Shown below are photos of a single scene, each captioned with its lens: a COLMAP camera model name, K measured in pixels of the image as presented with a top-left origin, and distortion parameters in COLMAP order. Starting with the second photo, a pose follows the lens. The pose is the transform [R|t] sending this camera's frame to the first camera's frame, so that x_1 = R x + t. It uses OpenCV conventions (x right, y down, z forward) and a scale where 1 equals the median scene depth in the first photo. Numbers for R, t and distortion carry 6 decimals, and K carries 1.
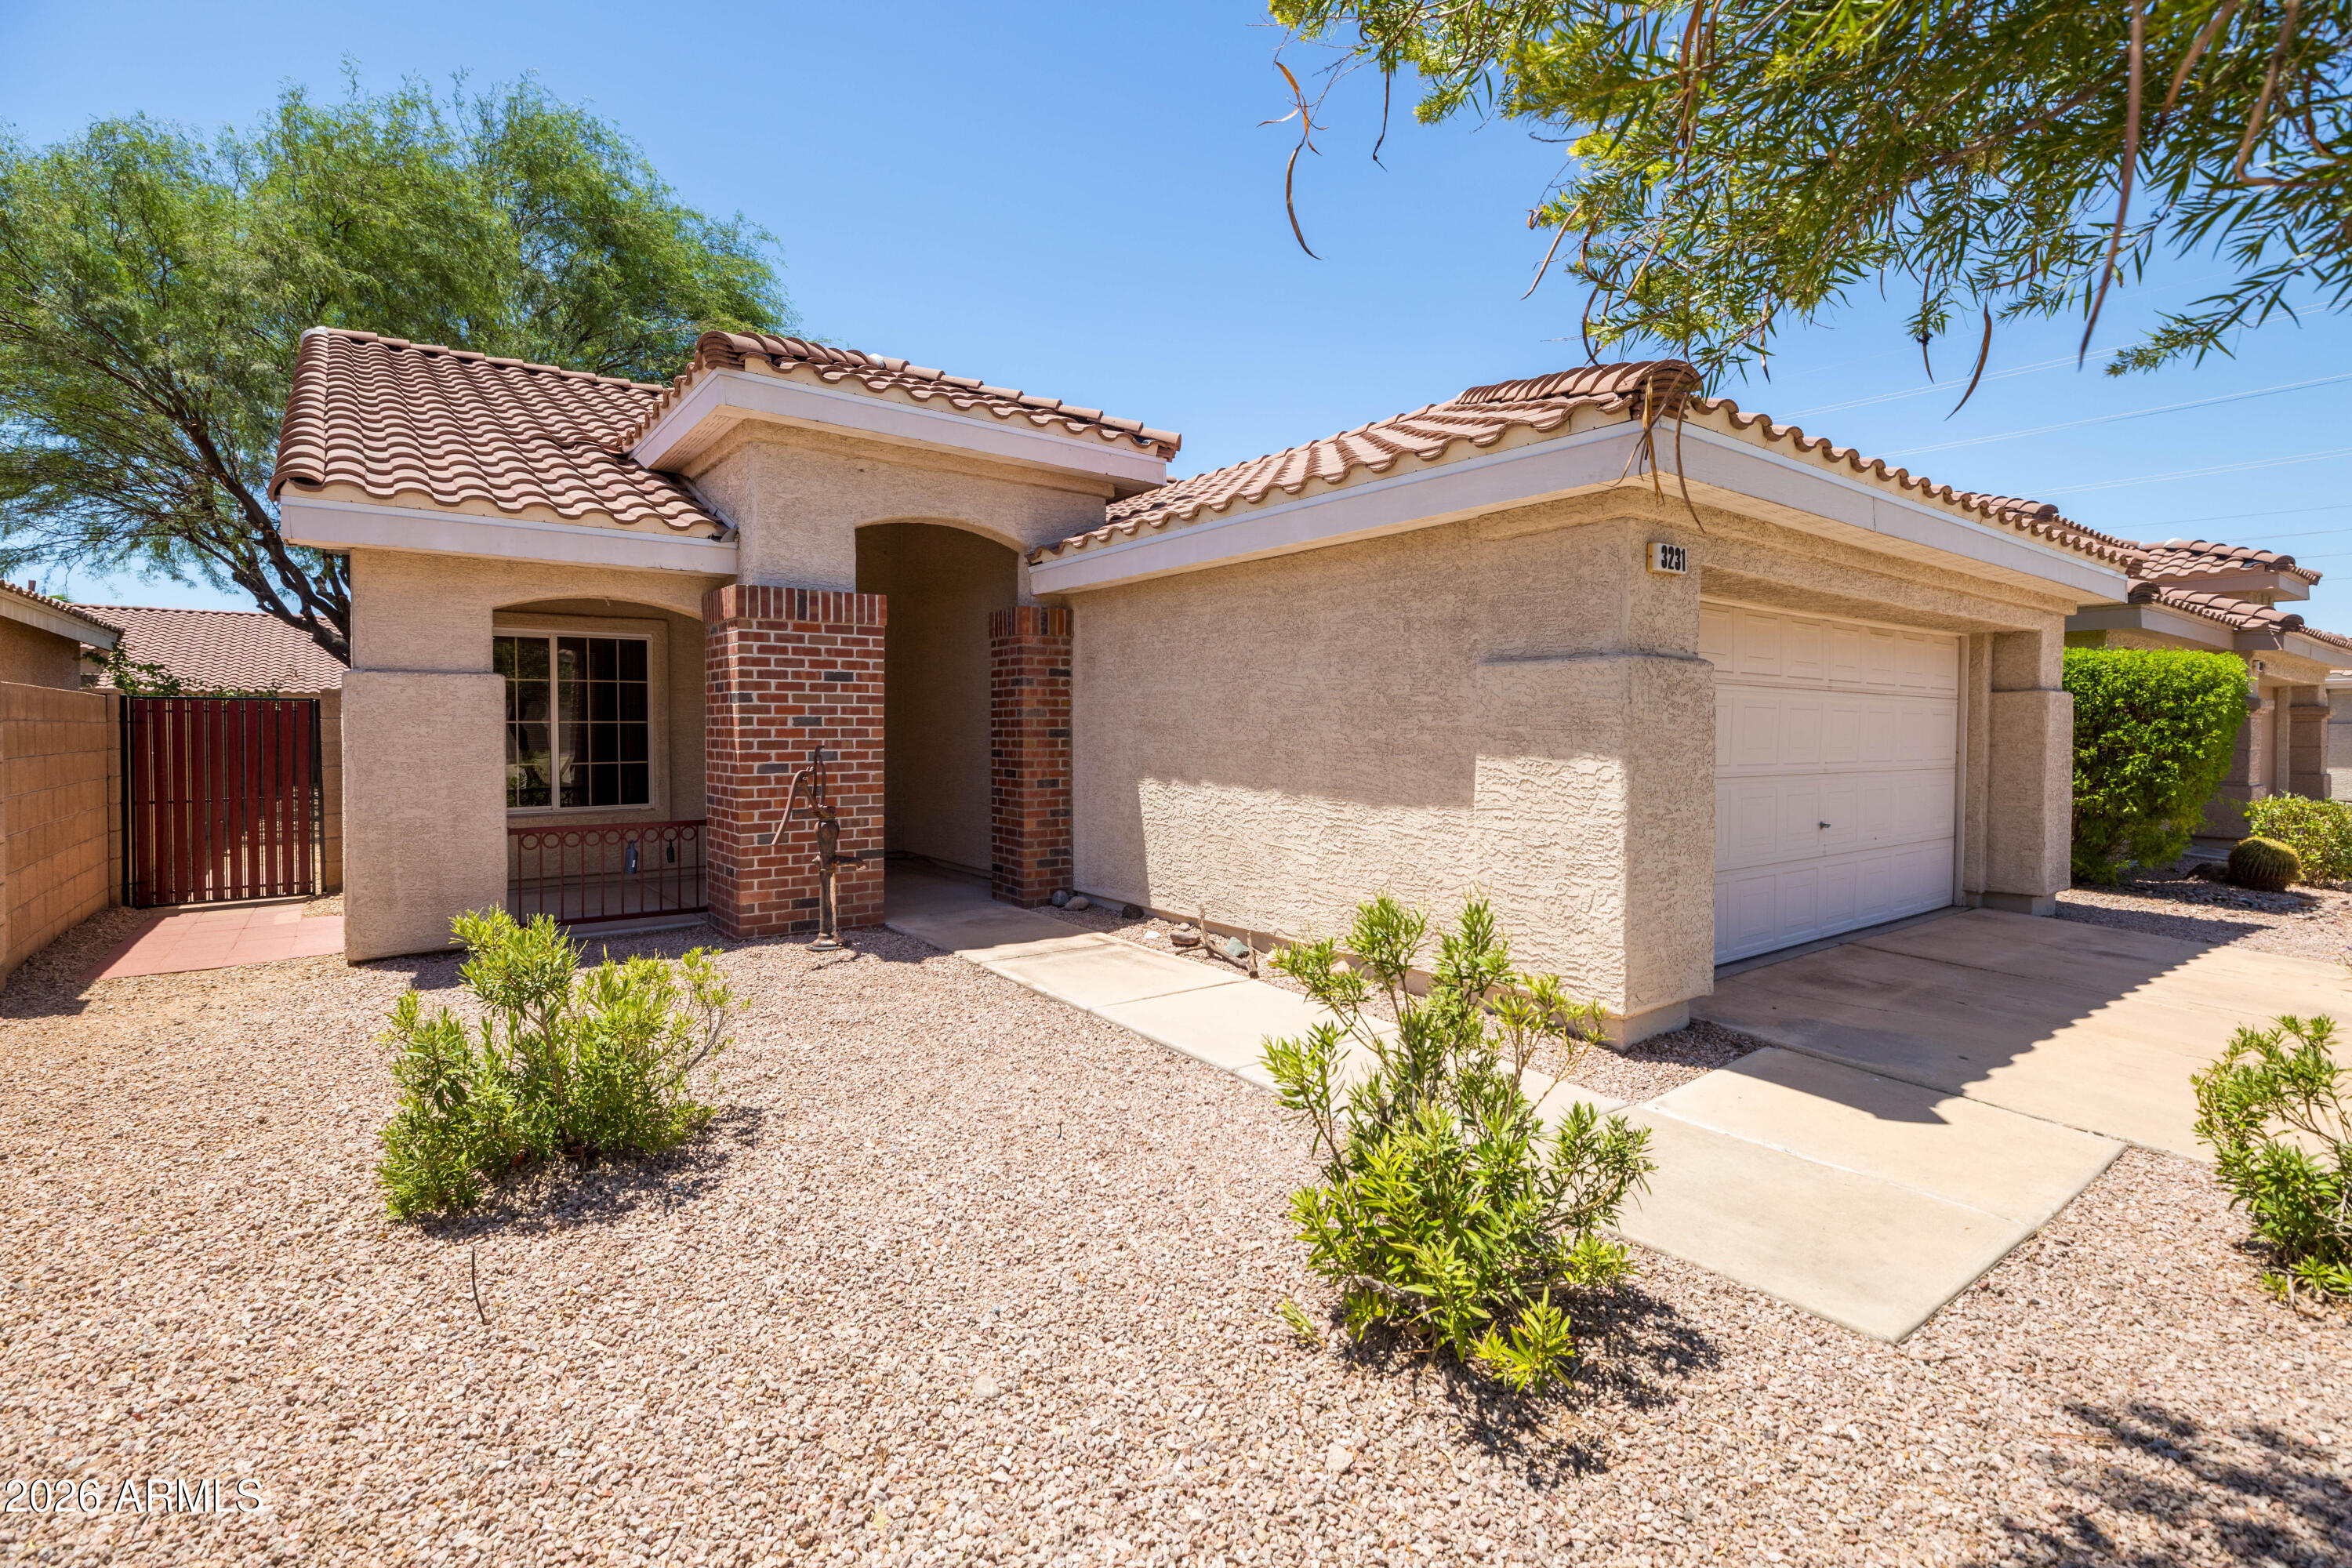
lens RADIAL K [[1068.8, 0, 1172.6], [0, 1068.8, 778.0], [0, 0, 1]] dist [0.004807, 0.000336]
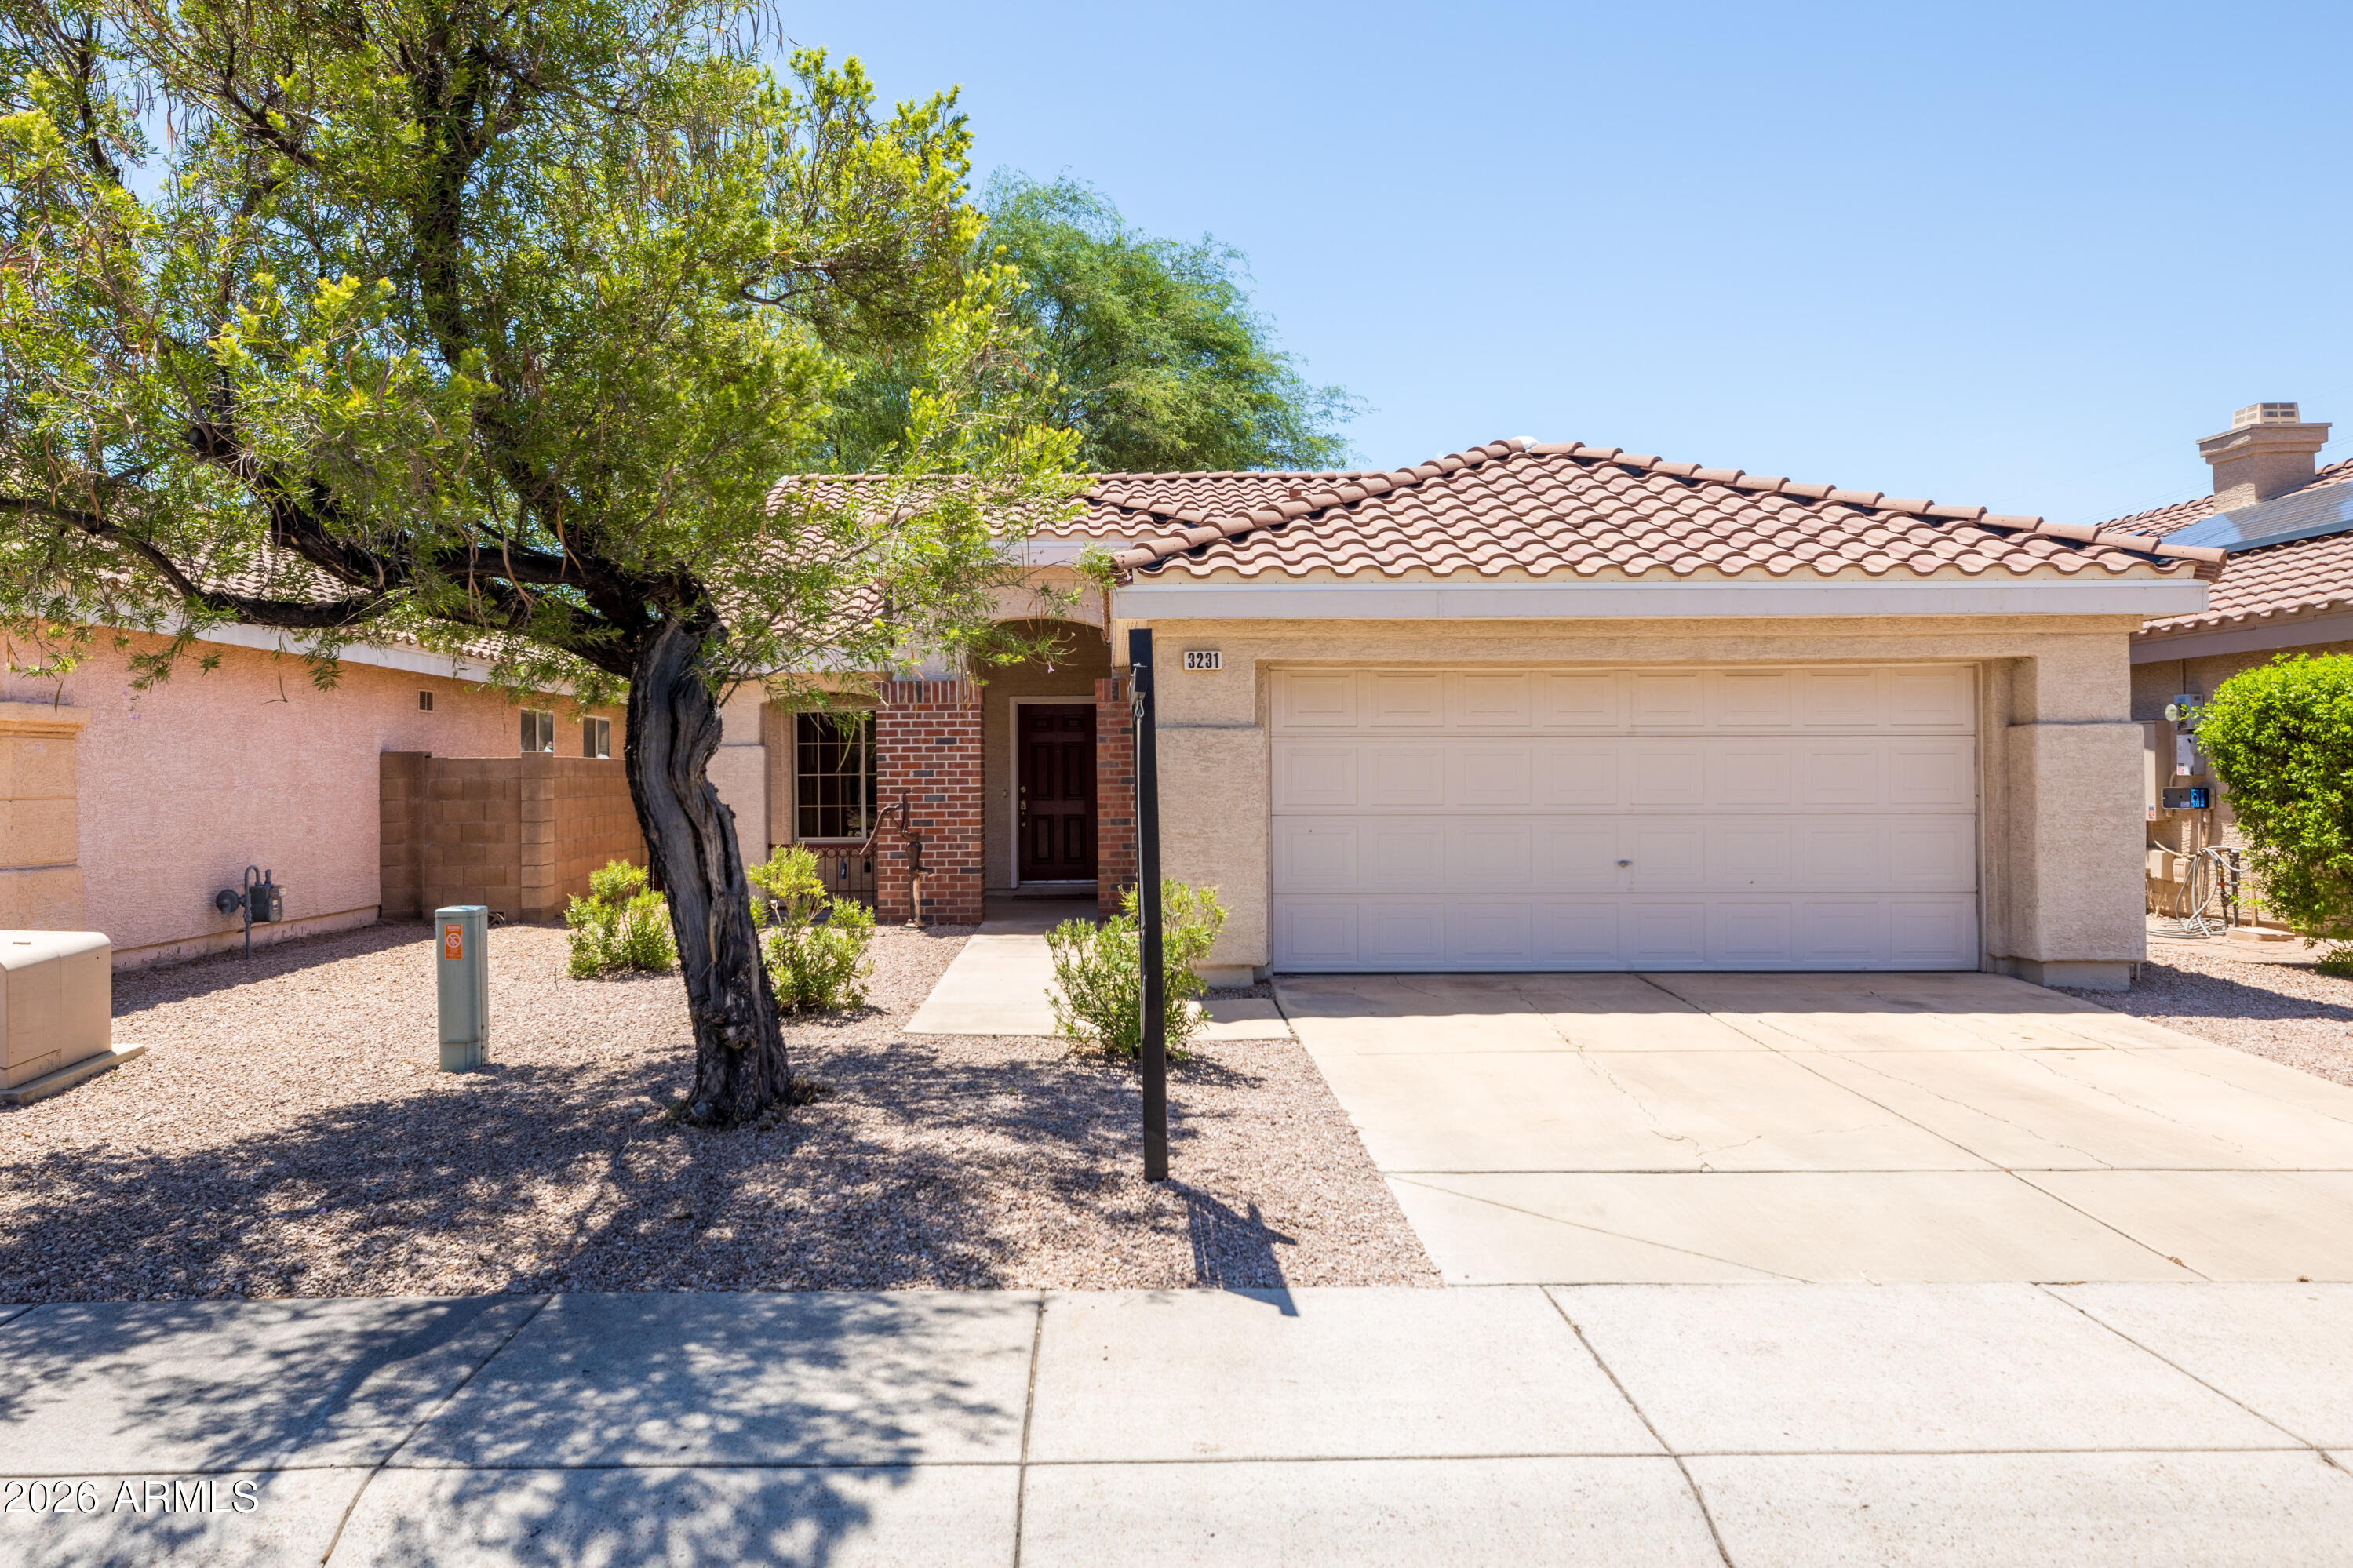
lens RADIAL K [[1702.3, 0, 1176.5], [0, 1702.3, 784.0], [0, 0, 1]] dist [0.005948, 0.000095]
pose [[0.814606, -0.005033, -0.579993, 1.219424], [-0.018235, 0.999246, -0.034283, 0.031507], [0.579728, 0.038503, 0.813900, -0.629671]]
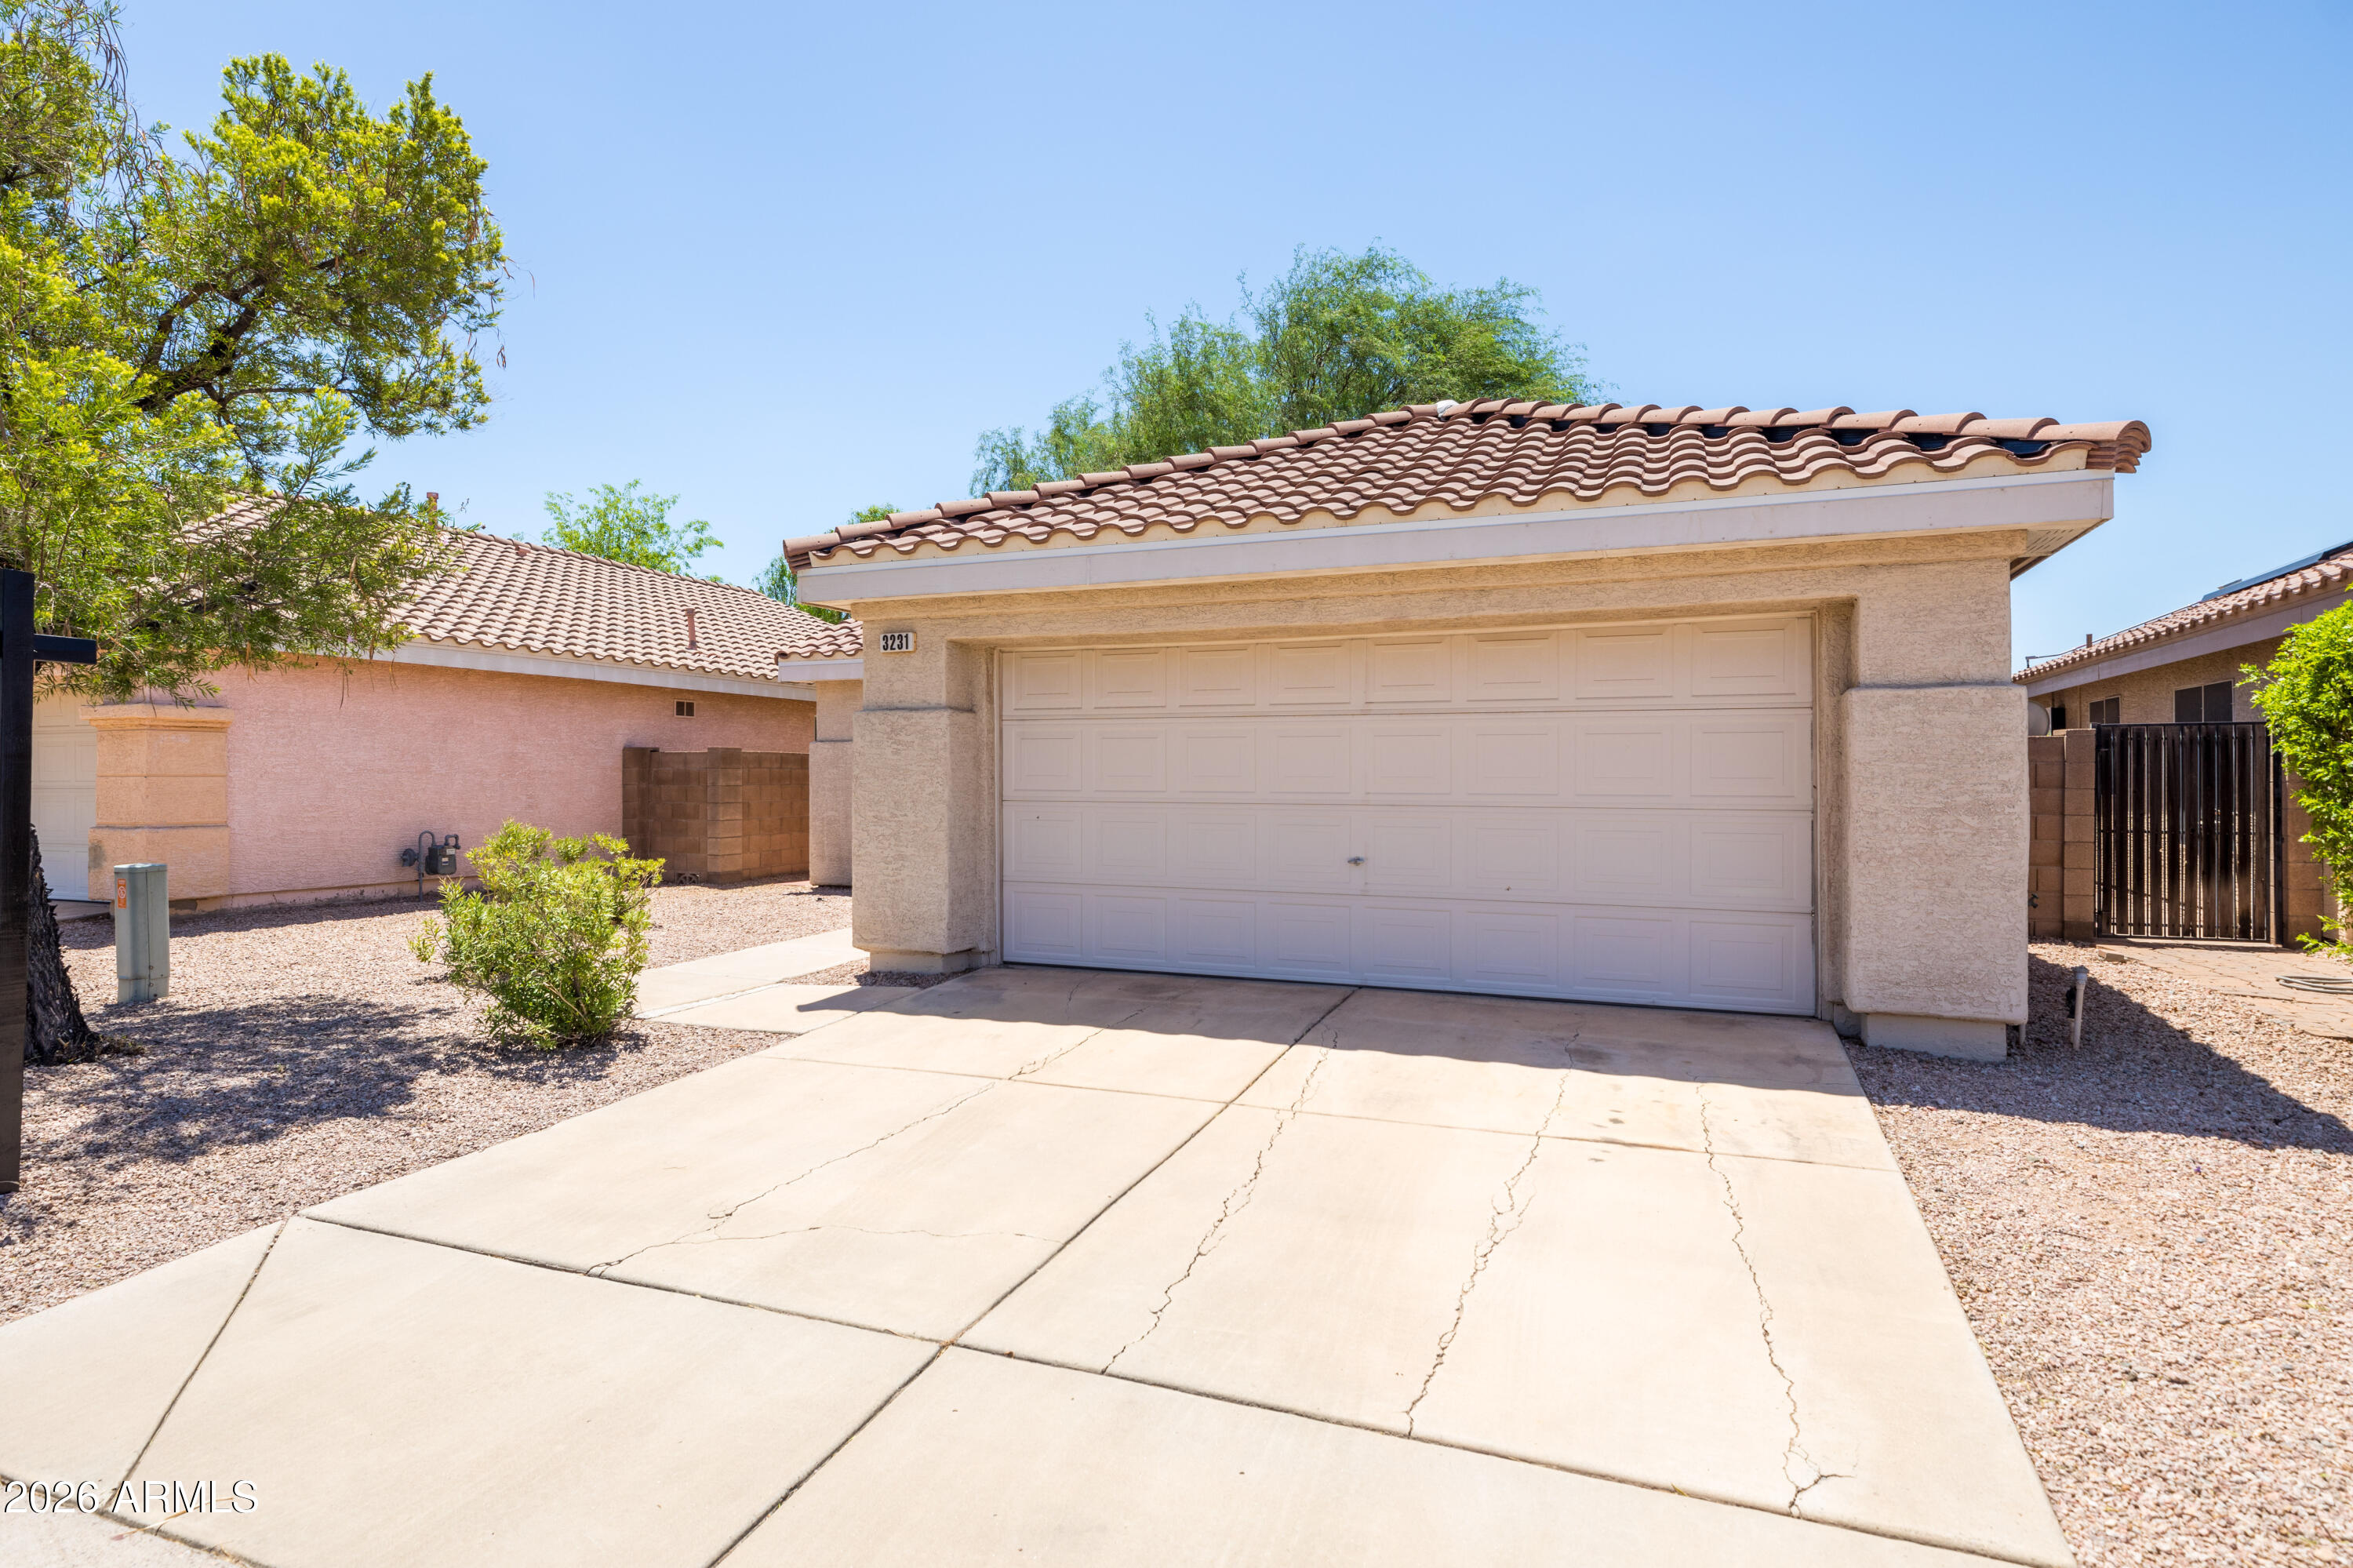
lens RADIAL K [[1331.3, 0, 1176.5], [0, 1331.3, 784.0], [0, 0, 1]] dist [0.002837, 0.001008]
pose [[0.501449, -0.001576, -0.865186, 1.513777], [-0.039411, 0.998919, -0.024661, 0.012421], [0.864289, 0.046464, 0.500845, 0.288478]]
